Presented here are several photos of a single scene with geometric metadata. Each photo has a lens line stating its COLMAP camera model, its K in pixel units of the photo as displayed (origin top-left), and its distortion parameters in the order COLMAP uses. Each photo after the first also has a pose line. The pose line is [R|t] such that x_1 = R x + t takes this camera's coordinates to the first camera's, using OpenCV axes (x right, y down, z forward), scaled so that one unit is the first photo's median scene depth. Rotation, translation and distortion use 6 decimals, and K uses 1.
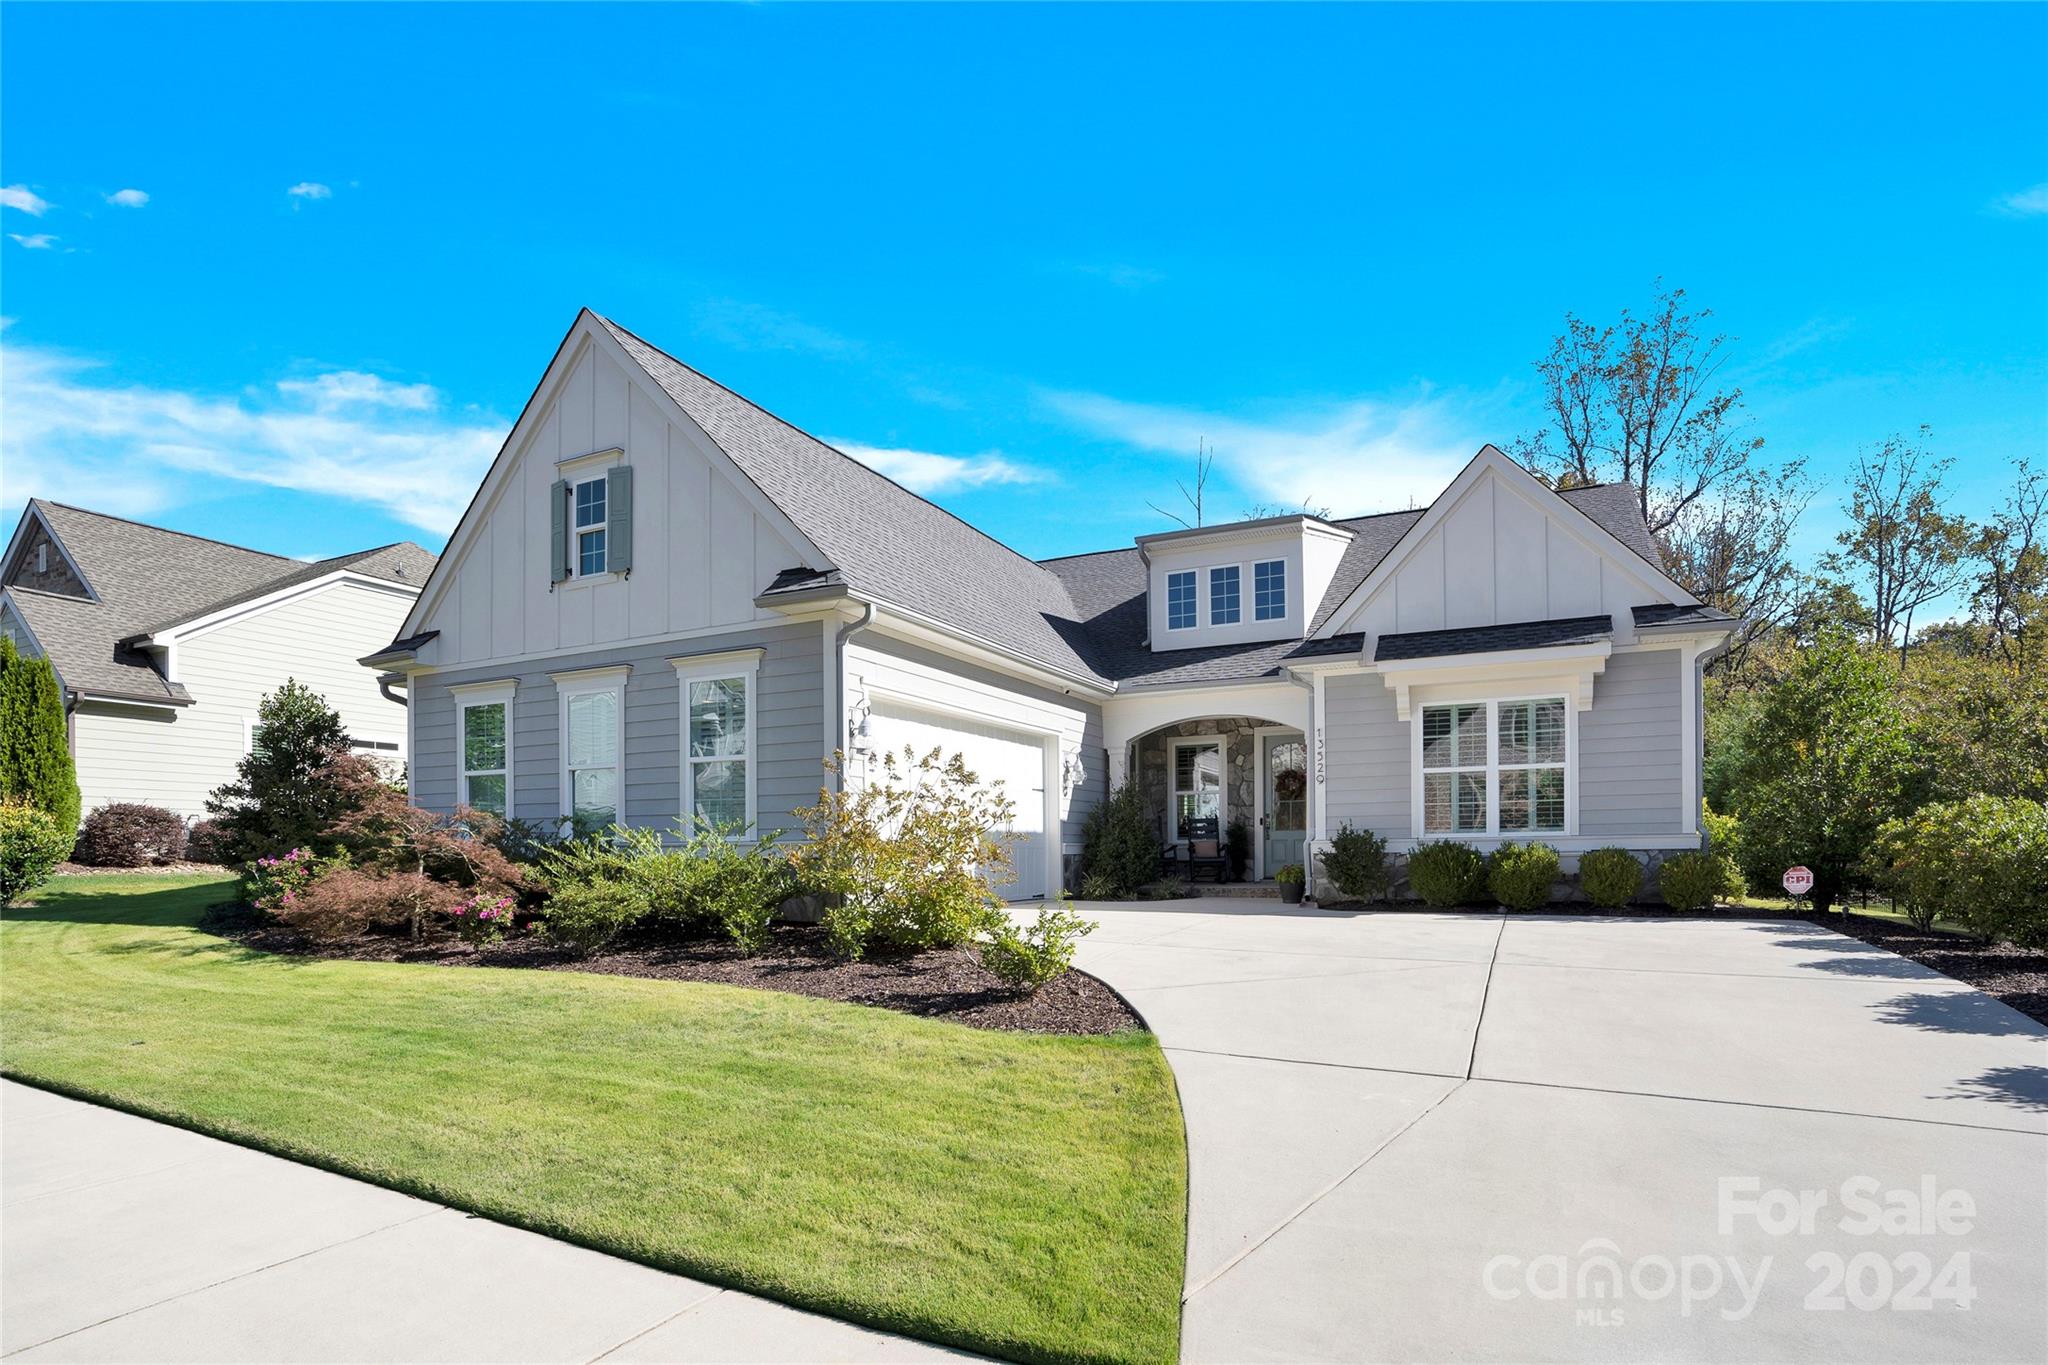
lens RADIAL K [[951.9, 0, 1018.5], [0, 951.9, 690.5], [0, 0, 1]] dist [-0.034879, 0.002203]
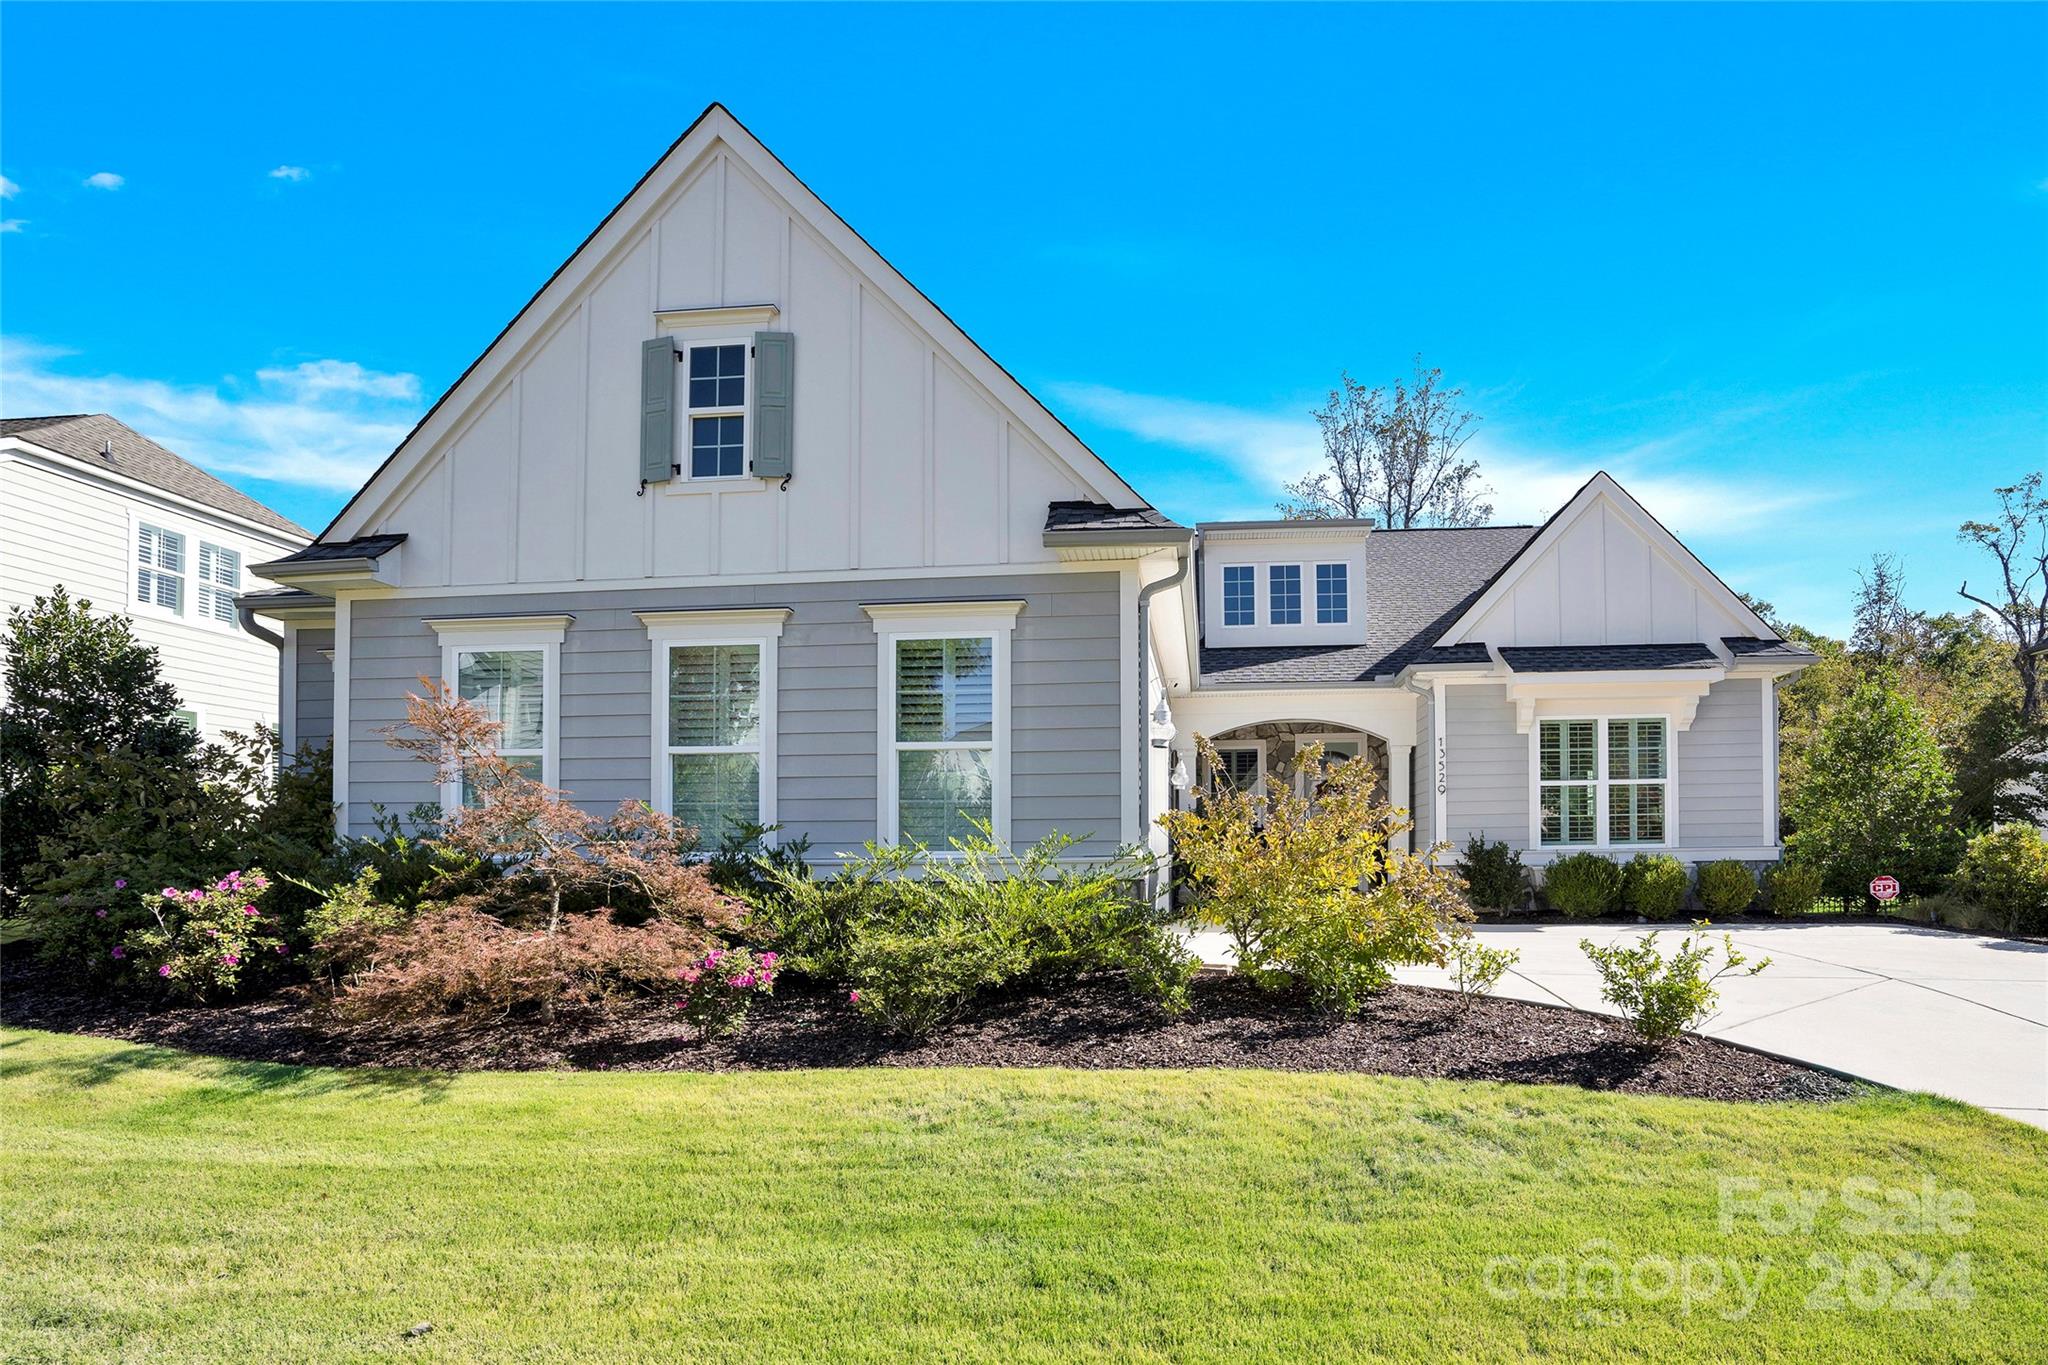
lens RADIAL K [[951.9, 0, 1028.5], [0, 951.9, 690.0], [0, 0, 1]] dist [-0.034879, 0.002203]
pose [[0.937850, 0.057954, 0.342169, -0.459983], [-0.056652, 0.998299, -0.013806, 0.031703], [-0.342387, -0.006437, 0.939537, 0.254720]]
